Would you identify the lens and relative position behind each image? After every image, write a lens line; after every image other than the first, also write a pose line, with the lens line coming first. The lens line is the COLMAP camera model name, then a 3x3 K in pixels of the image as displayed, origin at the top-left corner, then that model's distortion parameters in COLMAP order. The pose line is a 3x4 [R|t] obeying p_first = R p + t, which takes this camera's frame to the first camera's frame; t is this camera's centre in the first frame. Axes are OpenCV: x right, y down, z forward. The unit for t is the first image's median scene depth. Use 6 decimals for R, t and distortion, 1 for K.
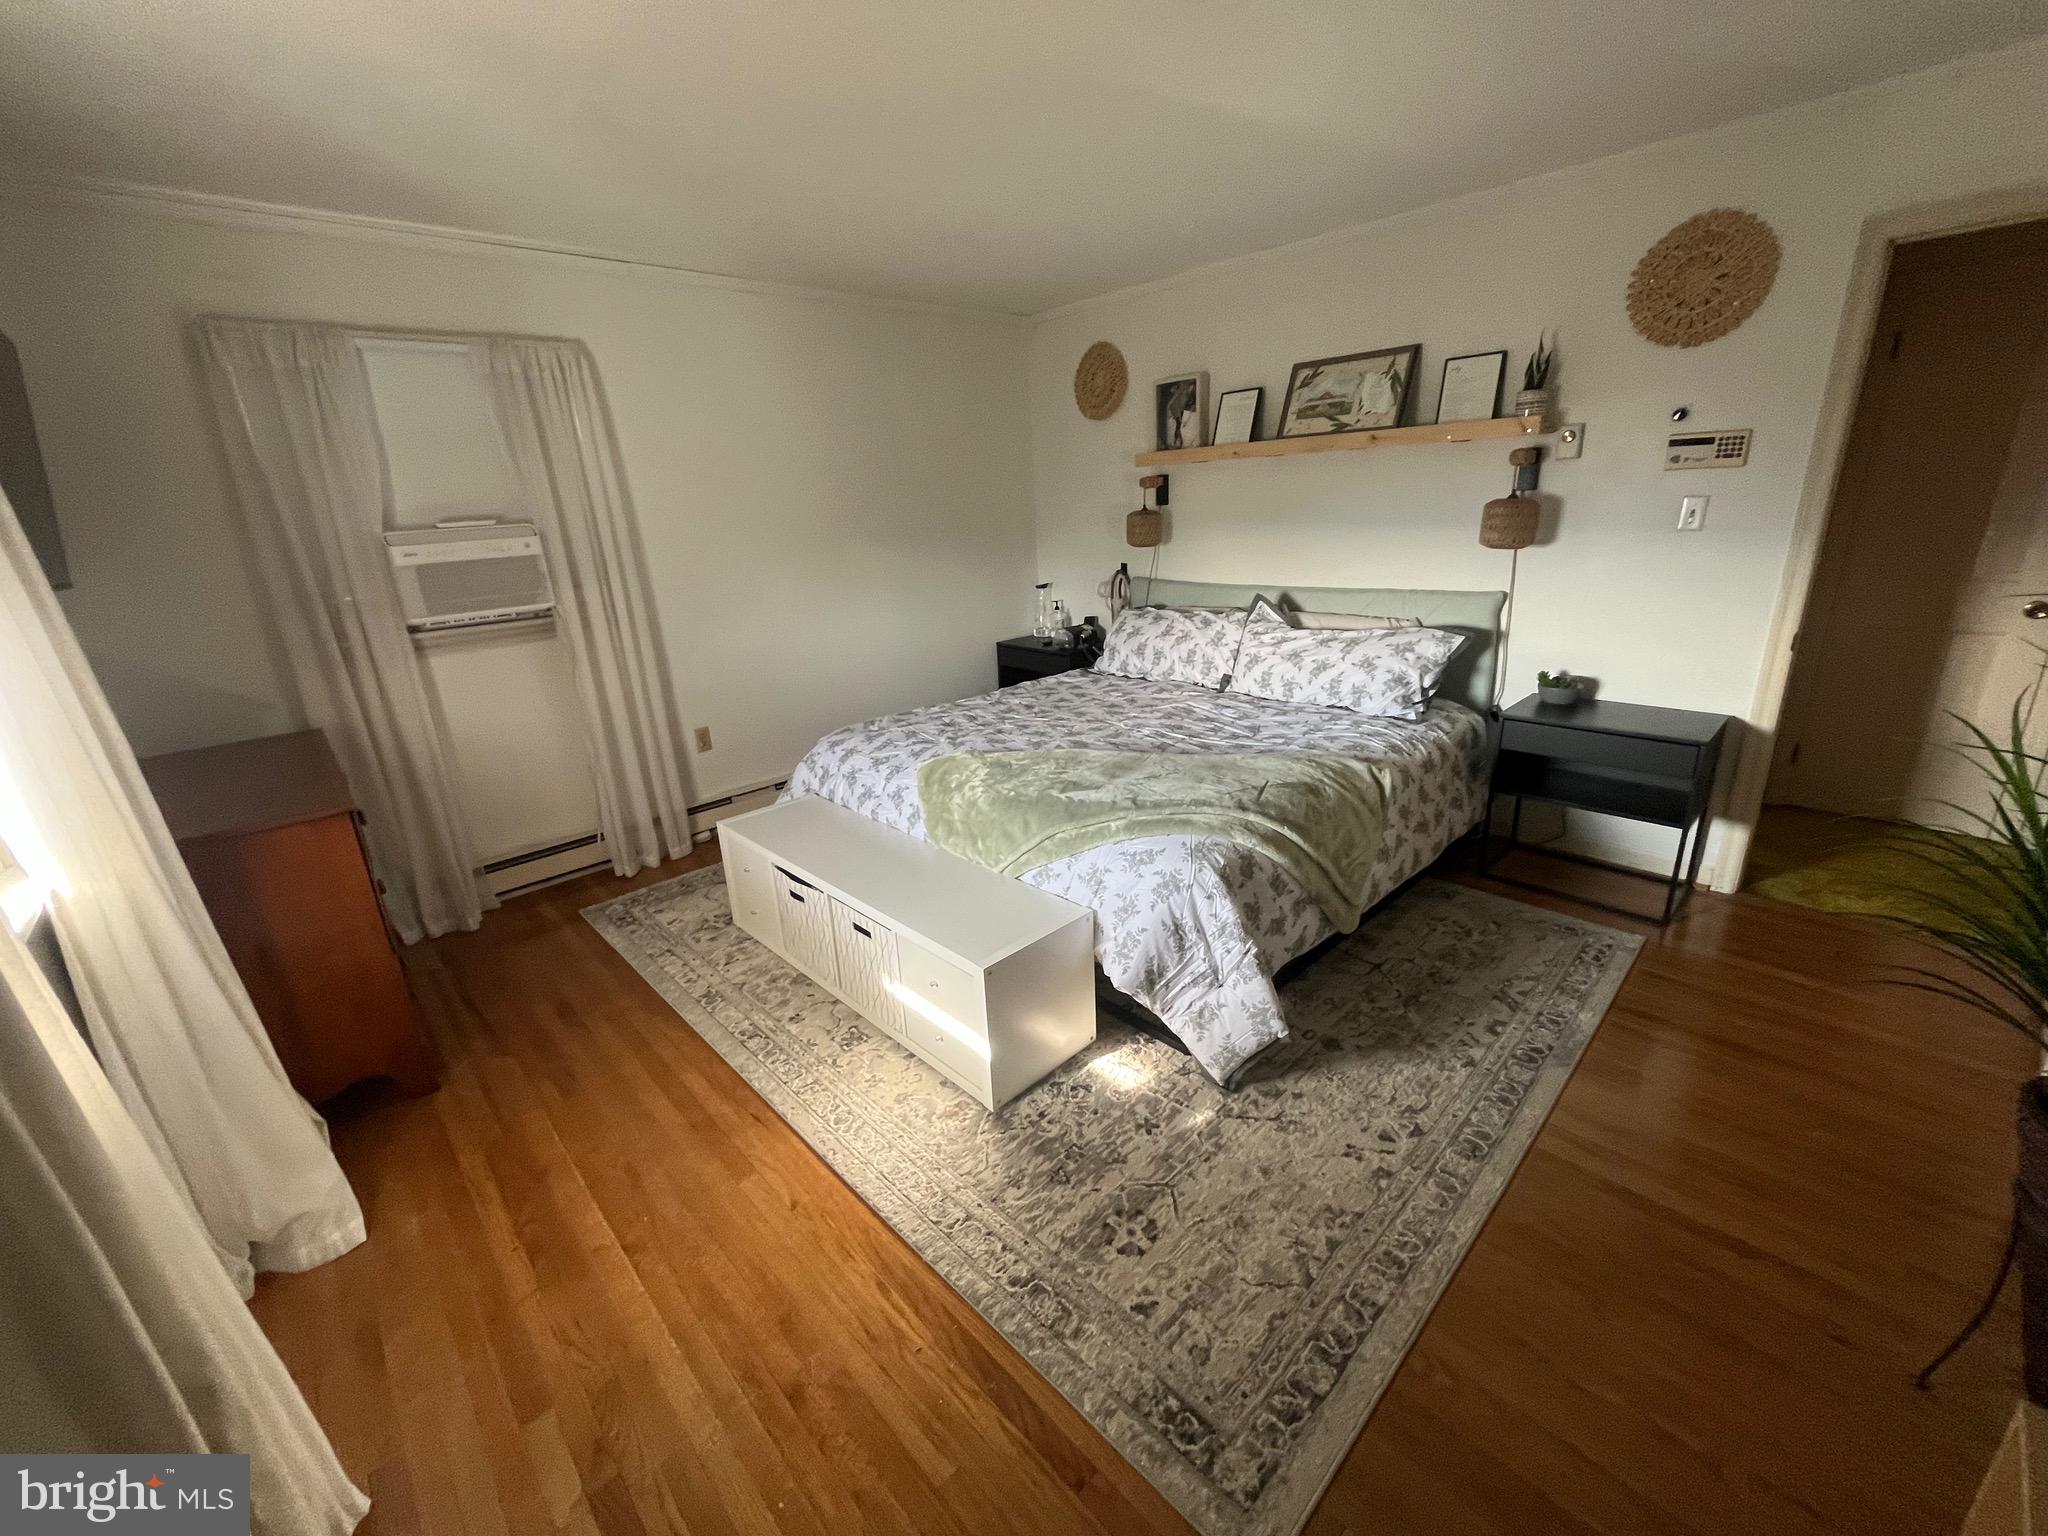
lens RADIAL K [[828.8, 0, 1021.6], [0, 828.8, 766.8], [0, 0, 1]] dist [-0.001877, -0.000382]
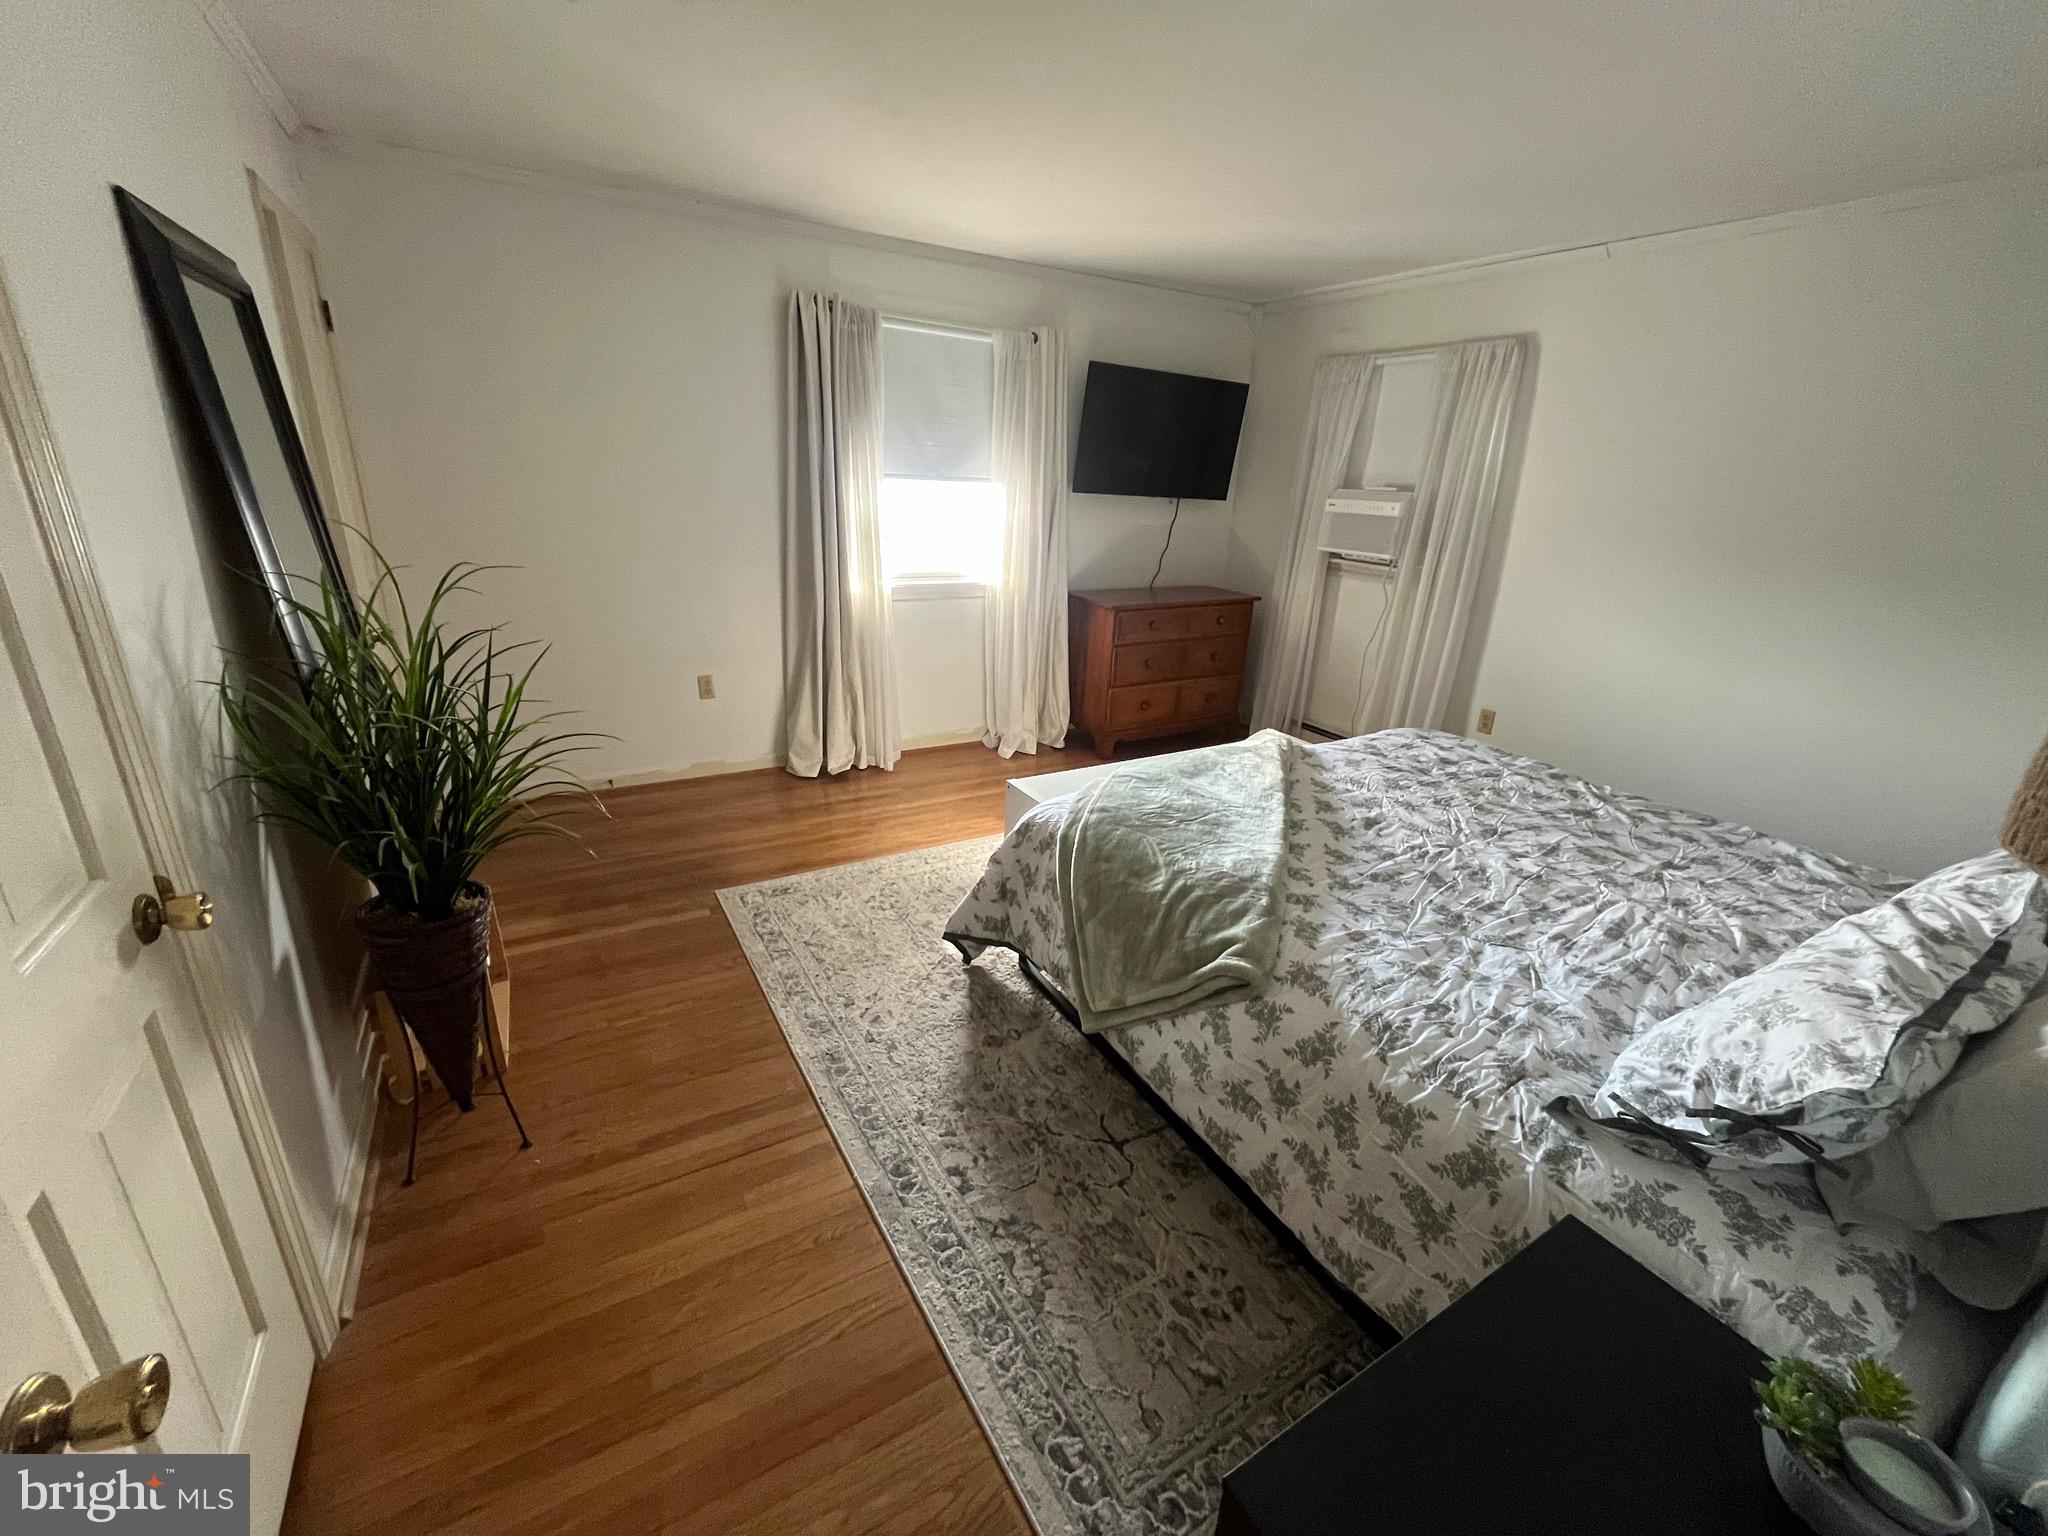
lens RADIAL K [[828.8, 0, 1019.5], [0, 828.8, 769.1], [0, 0, 1]] dist [-0.001877, -0.000382]
pose [[-0.232273, 0.371237, -0.899018, 0.875817], [-0.336311, 0.836633, 0.432366, -0.295997], [0.912658, 0.402776, -0.069476, 0.733732]]
